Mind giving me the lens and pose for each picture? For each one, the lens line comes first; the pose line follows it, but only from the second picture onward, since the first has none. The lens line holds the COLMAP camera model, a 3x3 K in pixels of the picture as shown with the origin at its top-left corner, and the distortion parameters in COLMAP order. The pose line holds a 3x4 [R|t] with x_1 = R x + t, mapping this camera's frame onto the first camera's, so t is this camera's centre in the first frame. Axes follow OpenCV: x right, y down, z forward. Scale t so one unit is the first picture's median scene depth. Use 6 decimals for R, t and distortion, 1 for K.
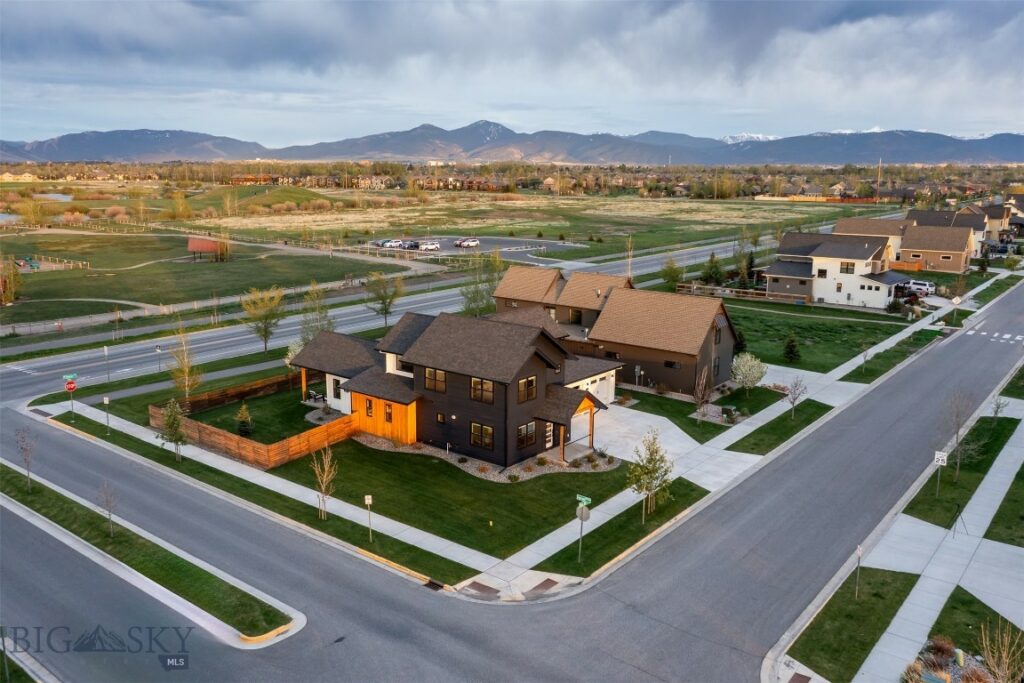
lens RADIAL K [[827.2, 0, 528.6], [0, 827.2, 288.8], [0, 0, 1]] dist [0.000649, 0.007111]
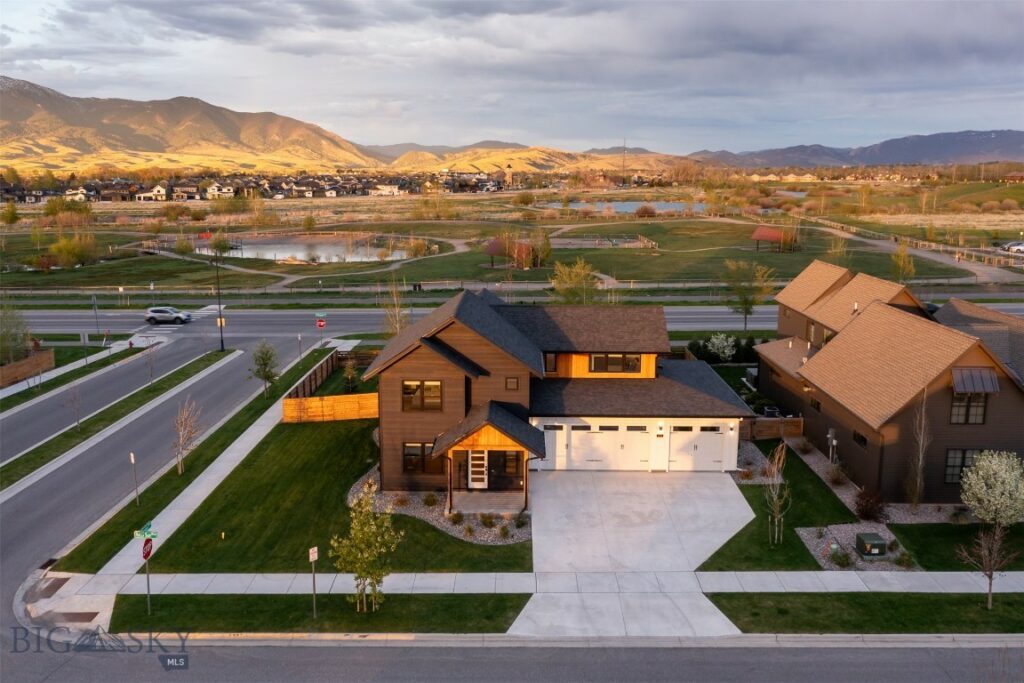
lens RADIAL K [[827.2, 0, 528.6], [0, 827.2, 288.8], [0, 0, 1]] dist [0.000649, 0.007111]
pose [[0.606422, 0.101026, -0.788699, 0.554739], [-0.104679, 0.993406, 0.046761, -0.015262], [0.788222, 0.054204, 0.612999, 0.550277]]
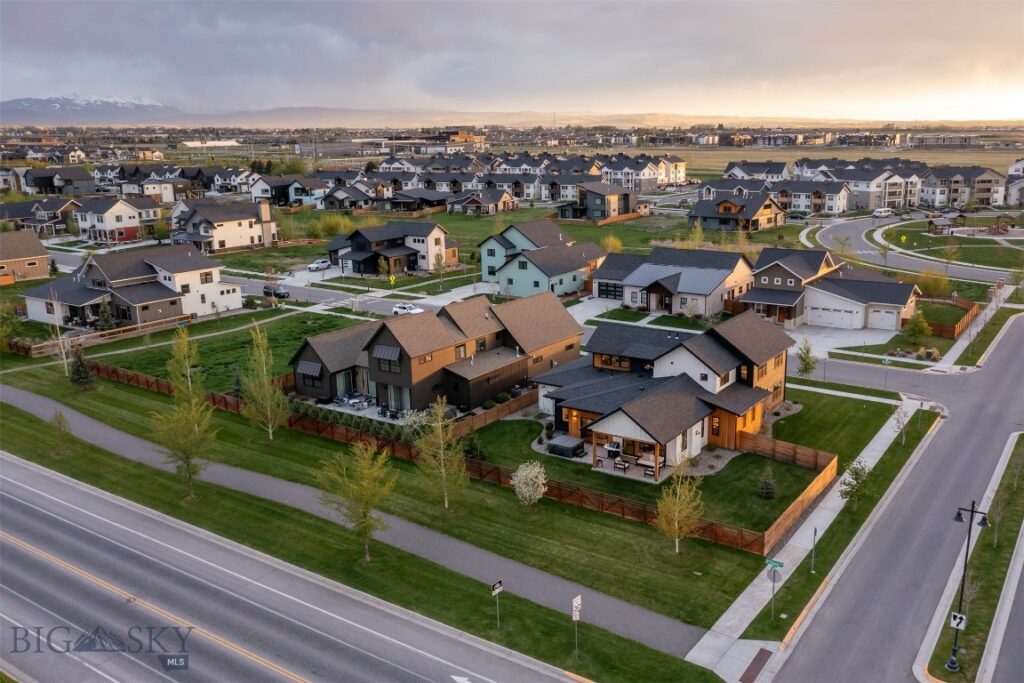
lens RADIAL K [[827.2, 0, 528.6], [0, 827.2, 288.8], [0, 0, 1]] dist [0.000649, 0.007111]
pose [[-0.034858, -0.192133, 0.980750, -1.262419], [0.153092, 0.968737, 0.195221, -0.303315], [-0.987597, 0.156950, -0.004355, 1.254898]]
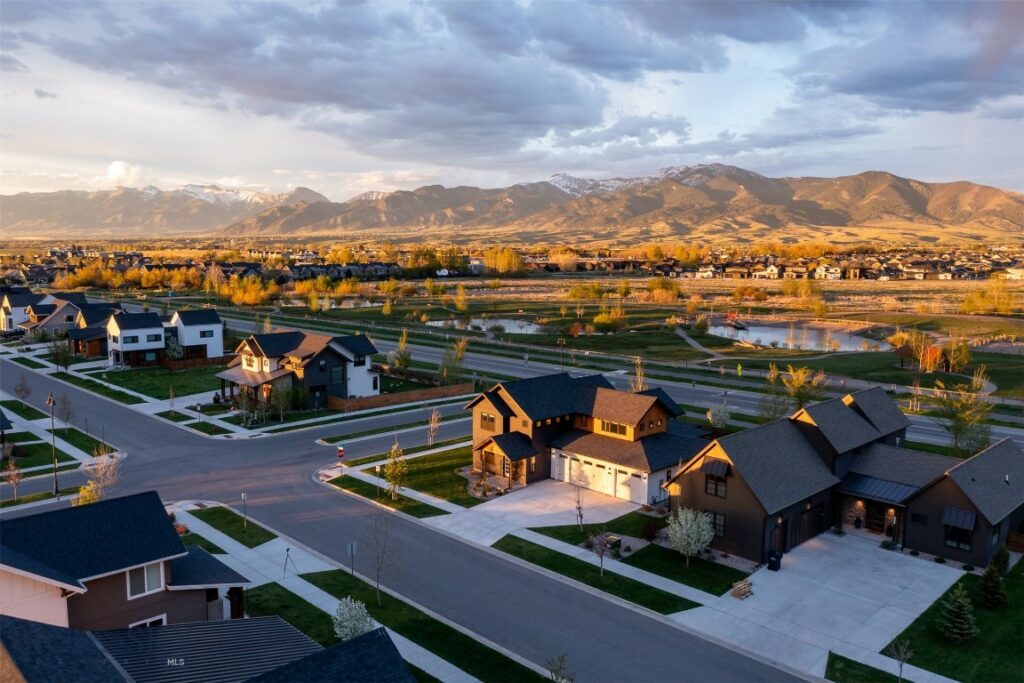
lens RADIAL K [[810.3, 0, 512.0], [0, 810.3, 341.5], [0, 0, 1]] dist [0.006189, 0.005302]
pose [[-0.145135, 0.107473, -0.983557, 1.198799], [-0.142091, 0.981514, 0.128217, -0.177676], [0.979156, 0.158364, -0.127181, 1.064374]]
